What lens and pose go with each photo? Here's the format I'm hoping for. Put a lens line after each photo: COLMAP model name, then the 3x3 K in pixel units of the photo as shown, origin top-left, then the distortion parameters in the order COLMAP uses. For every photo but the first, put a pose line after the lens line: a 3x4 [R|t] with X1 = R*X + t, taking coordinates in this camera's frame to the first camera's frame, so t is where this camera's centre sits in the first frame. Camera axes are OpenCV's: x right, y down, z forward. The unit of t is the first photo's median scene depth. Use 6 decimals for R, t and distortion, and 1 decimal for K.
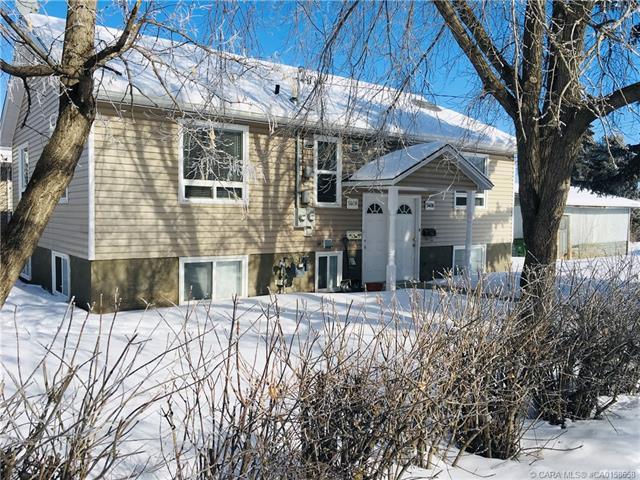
lens RADIAL K [[543.0, 0, 321.8], [0, 543.0, 237.7], [0, 0, 1]] dist [0.070772, -0.090952]
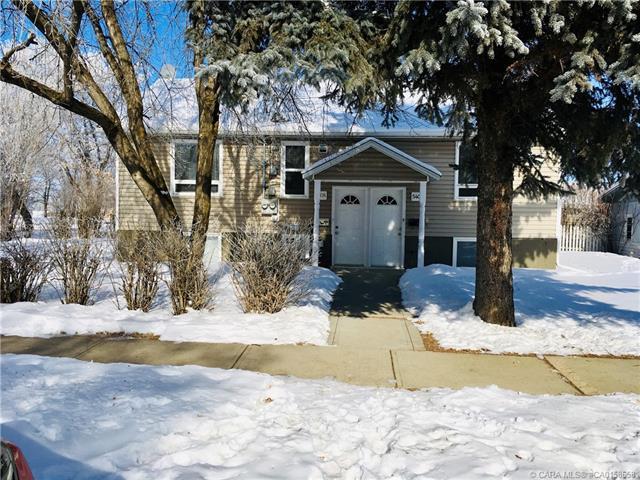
lens RADIAL K [[543.0, 0, 321.8], [0, 543.0, 237.7], [0, 0, 1]] dist [0.070772, -0.090952]
pose [[0.750679, 0.038361, -0.659553, 0.919291], [-0.038023, 0.999167, 0.014837, 0.013051], [0.659572, 0.013940, 0.751512, 0.119335]]
